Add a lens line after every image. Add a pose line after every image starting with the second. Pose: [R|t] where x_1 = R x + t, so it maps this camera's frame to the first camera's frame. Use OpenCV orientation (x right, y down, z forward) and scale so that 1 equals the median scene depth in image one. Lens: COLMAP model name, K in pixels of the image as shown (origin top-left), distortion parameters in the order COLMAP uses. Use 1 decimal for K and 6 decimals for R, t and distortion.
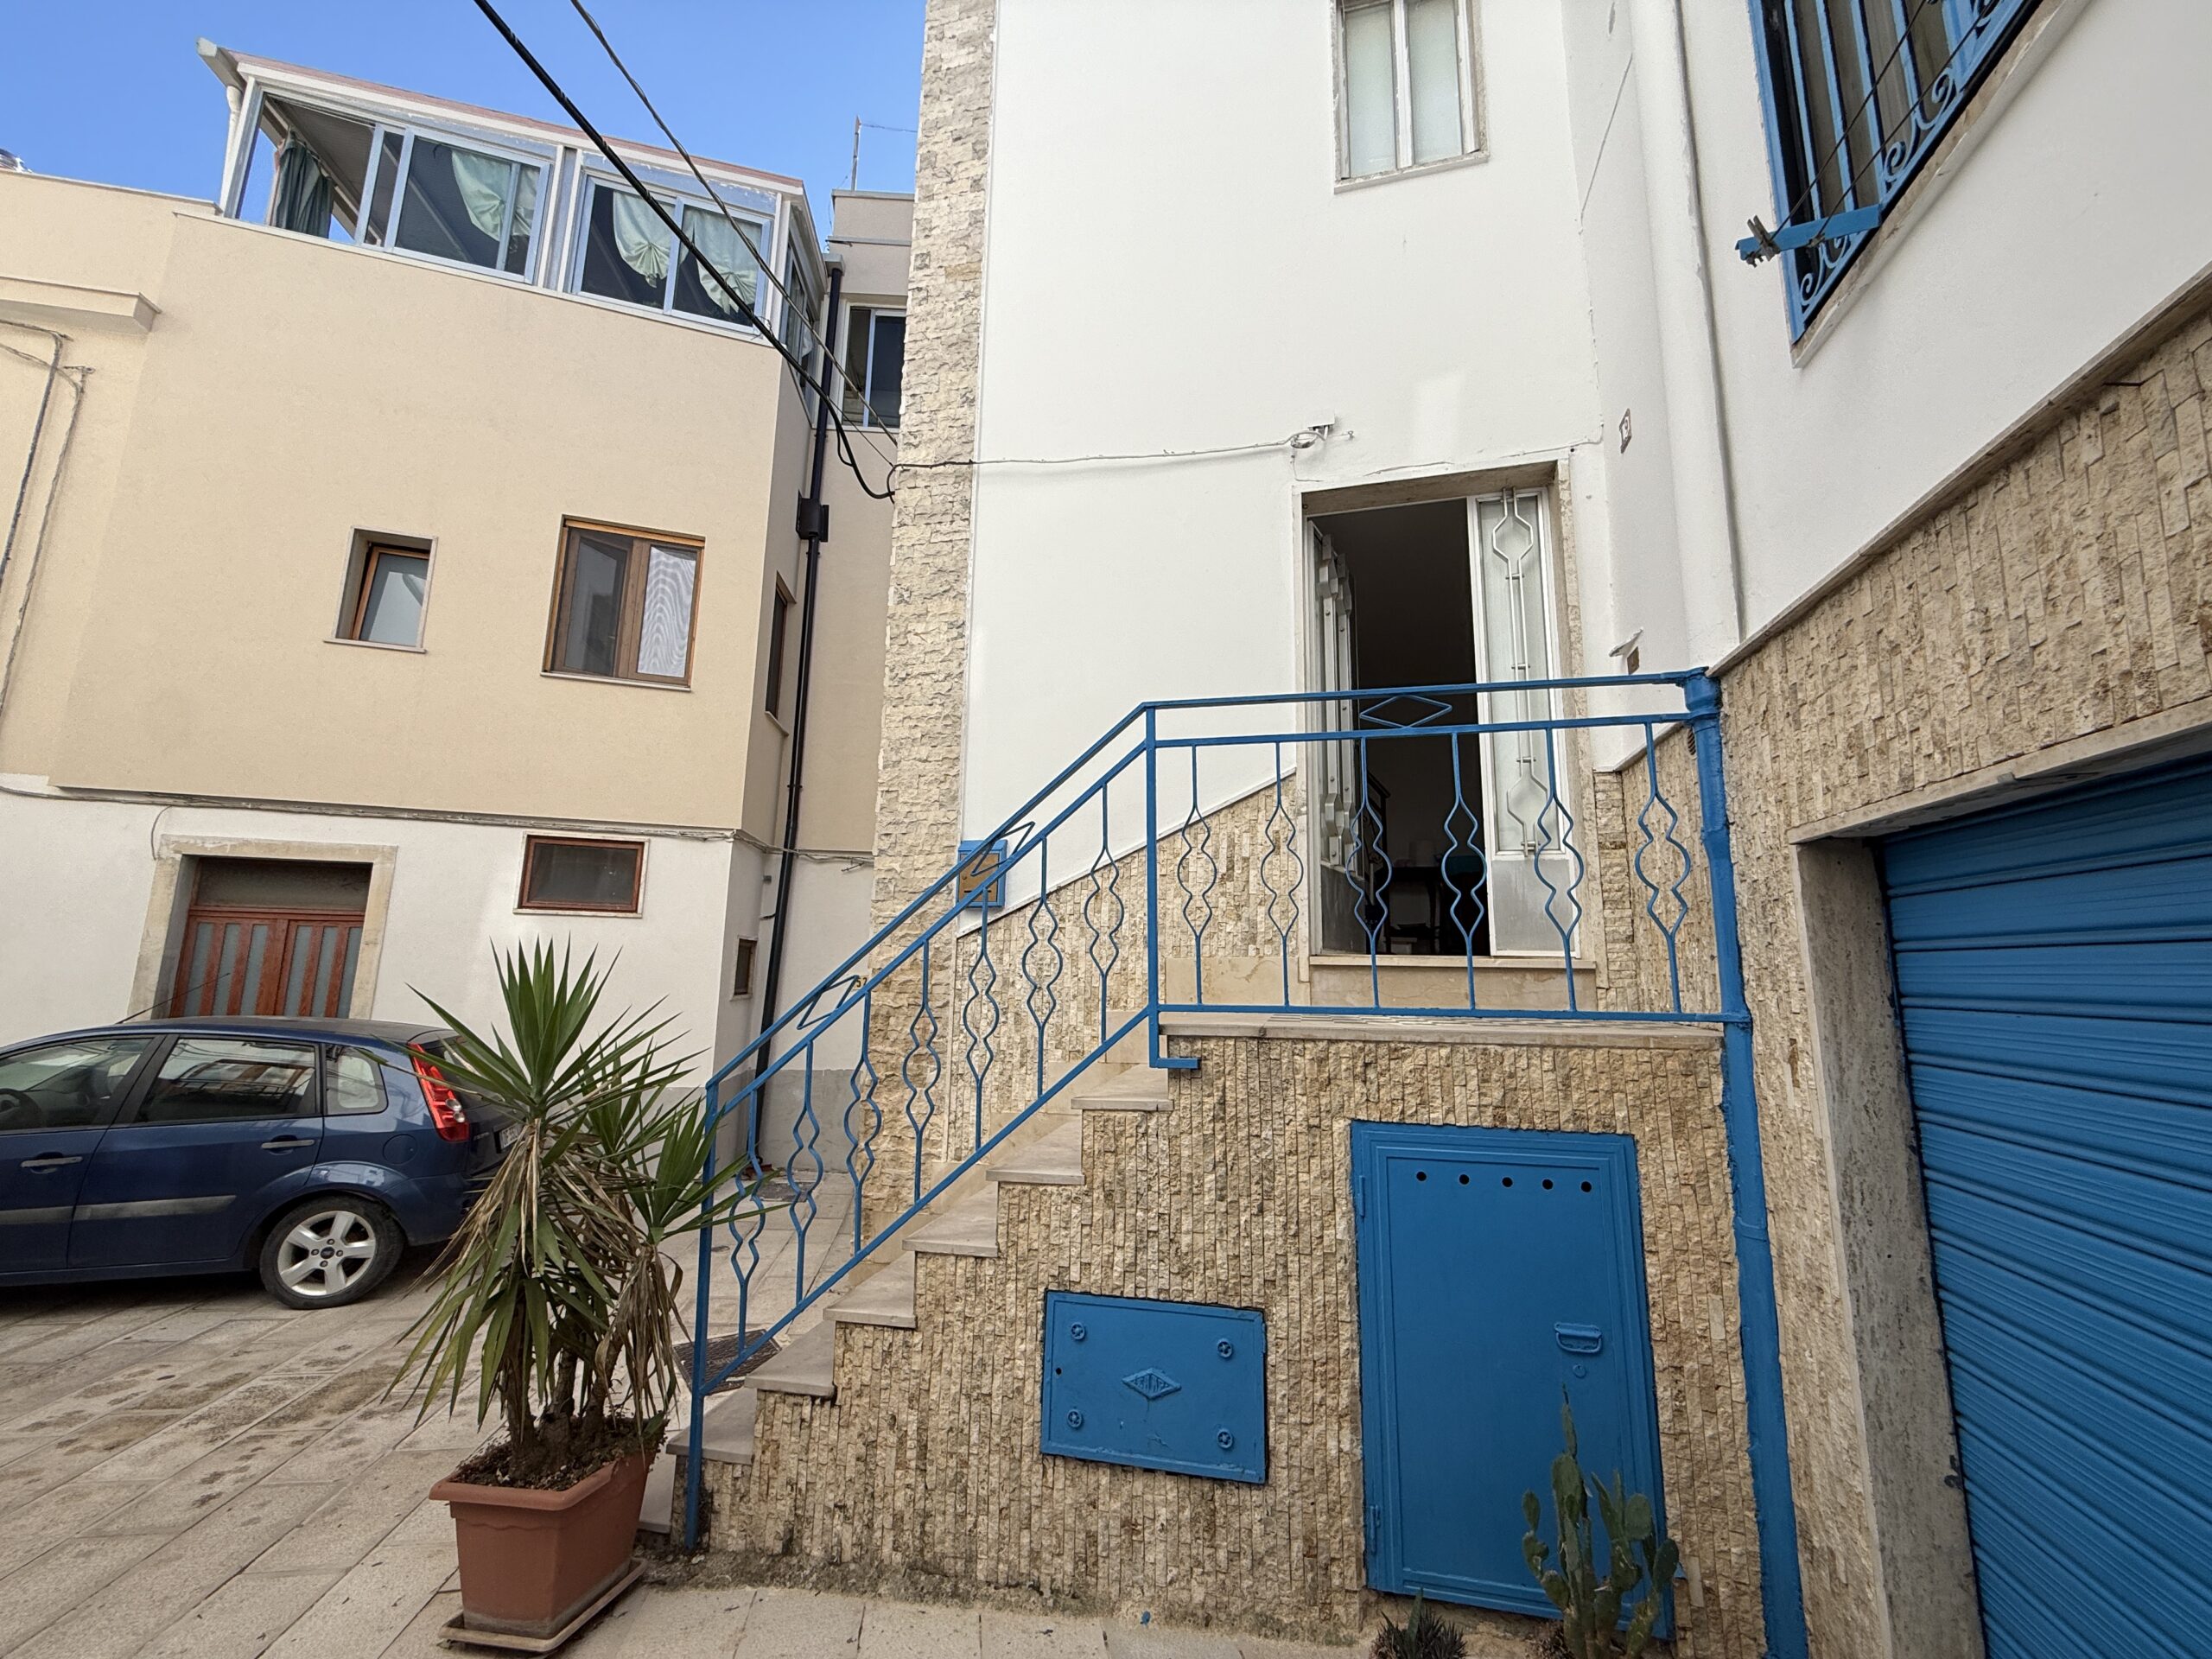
lens RADIAL K [[884.2, 0, 1098.9], [0, 884.2, 826.9], [0, 0, 1]] dist [-0.001034, 0.000338]
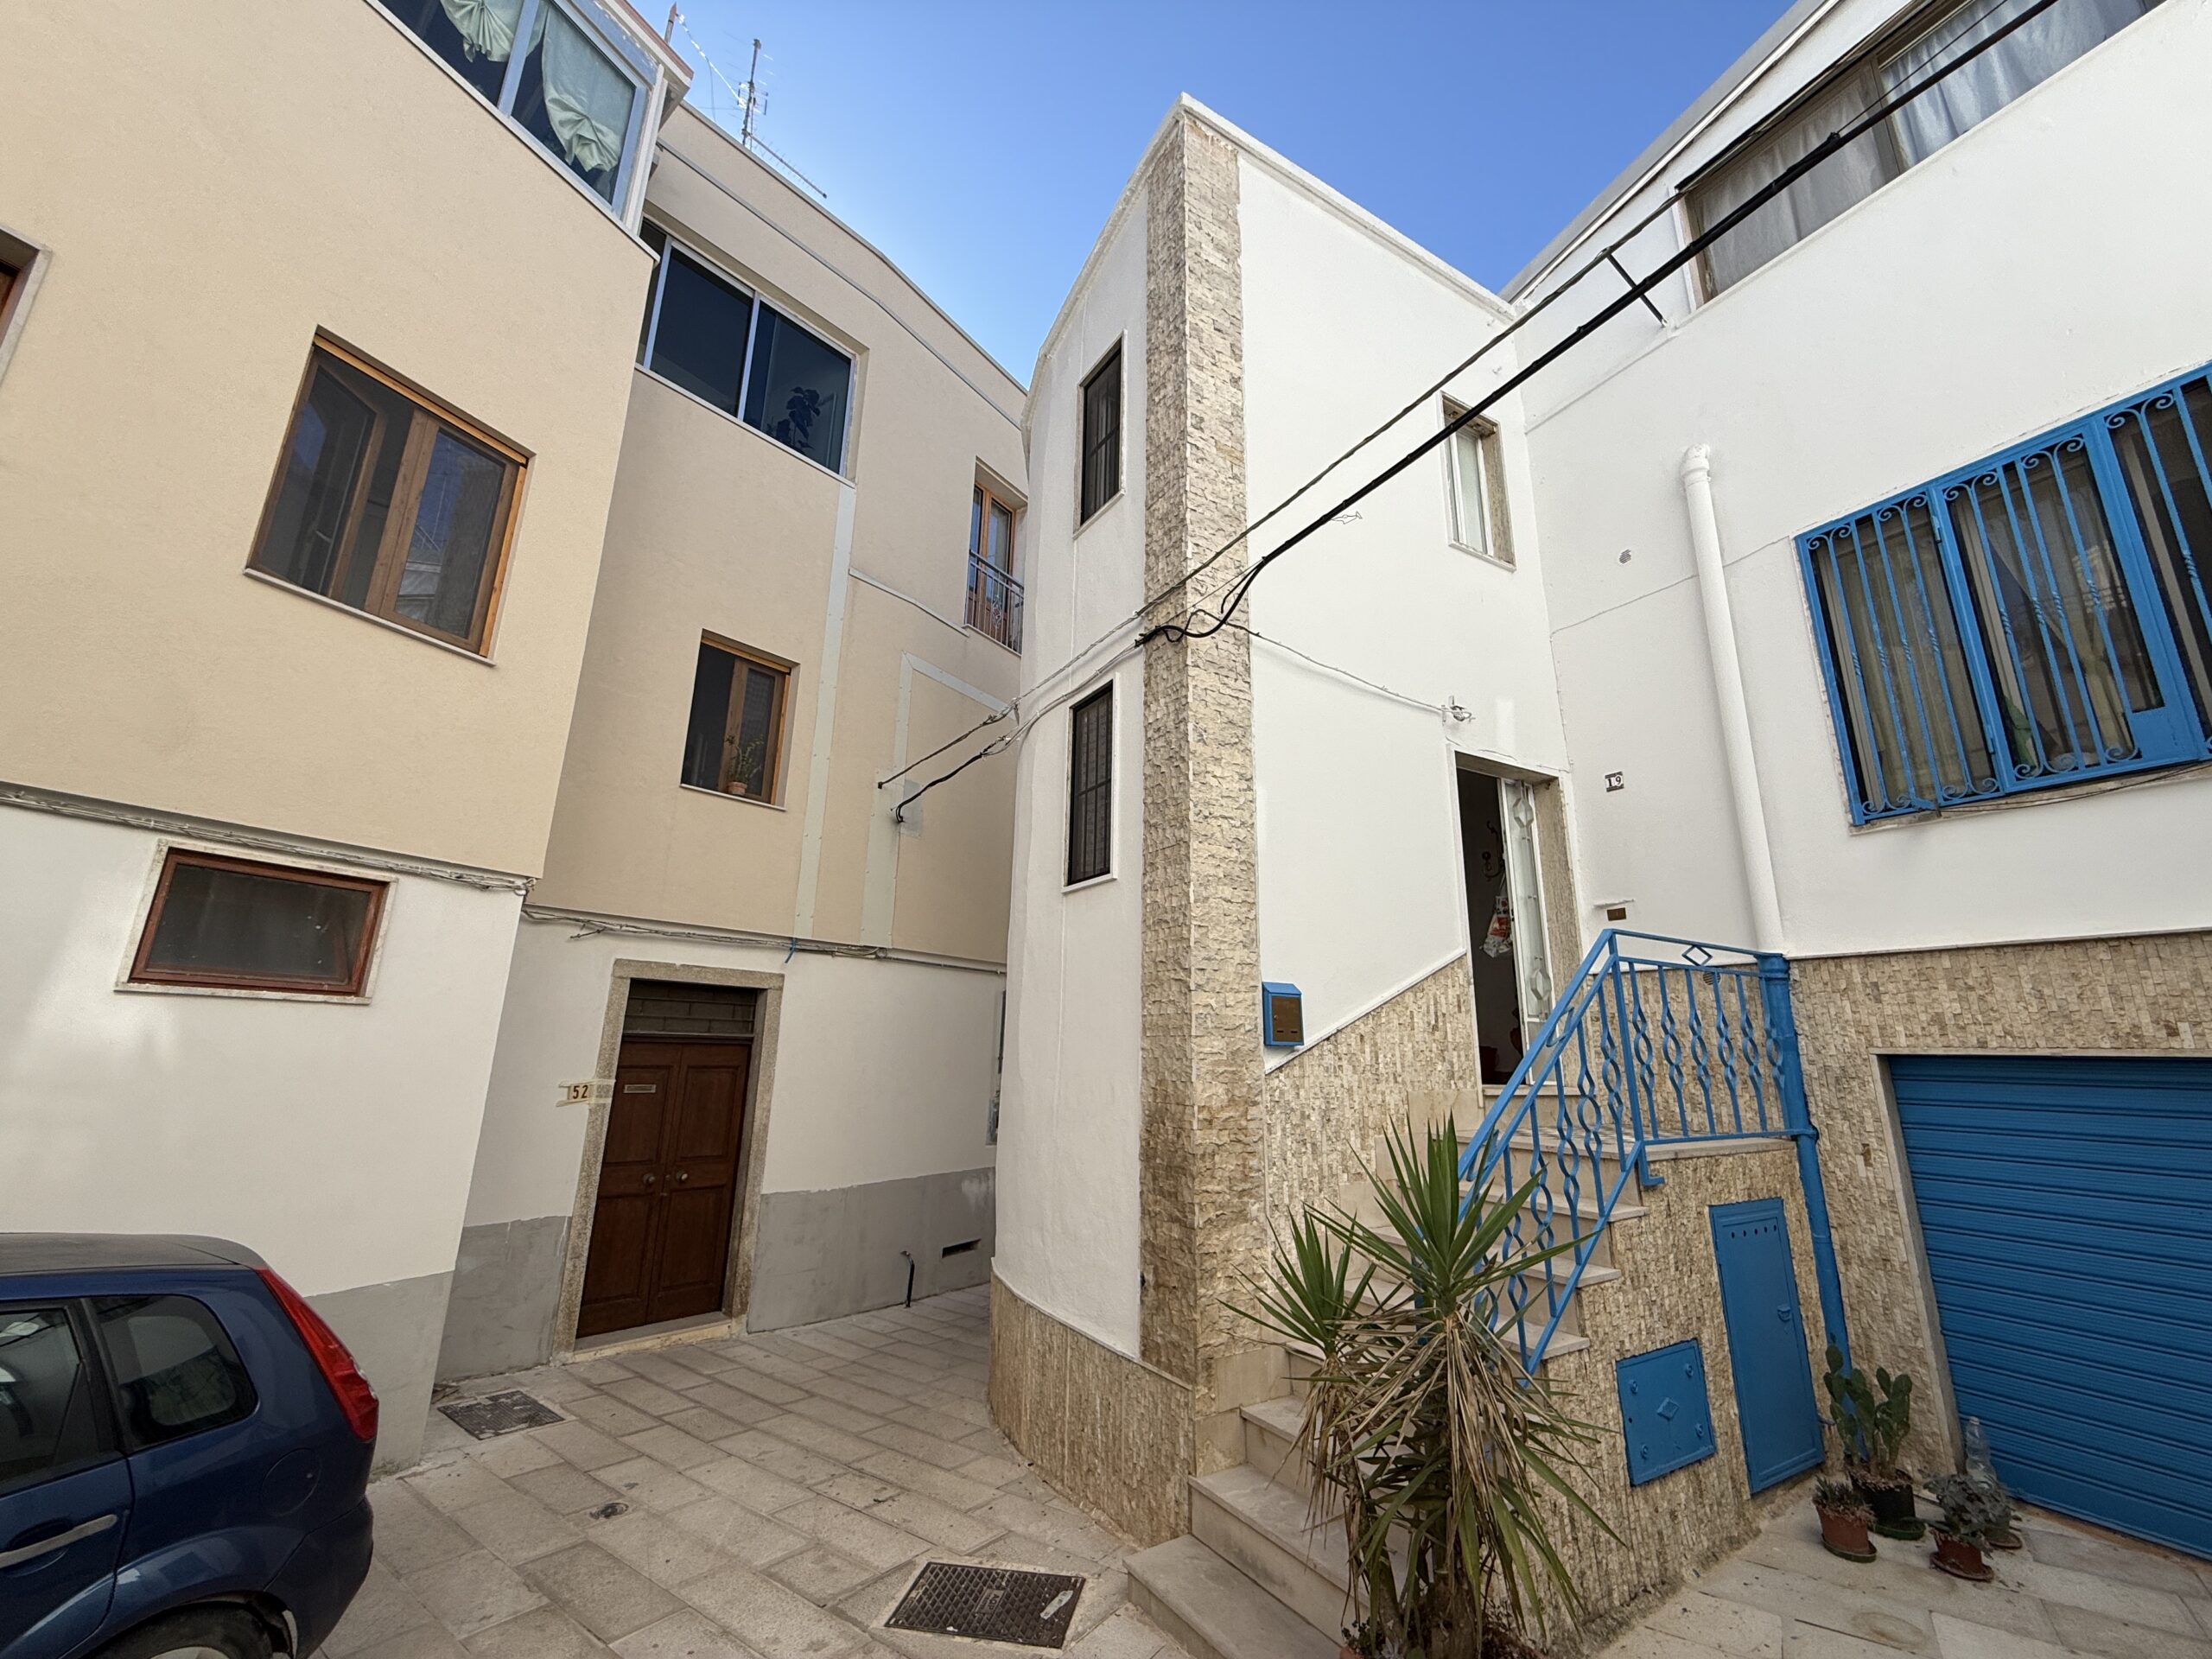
lens RADIAL K [[884.2, 0, 1098.9], [0, 884.2, 826.9], [0, 0, 1]] dist [-0.001034, 0.000338]
pose [[0.712298, 0.172627, 0.680317, -1.043471], [-0.124540, 0.984987, -0.119541, -0.016646], [-0.690739, 0.000423, 0.723104, 0.347002]]
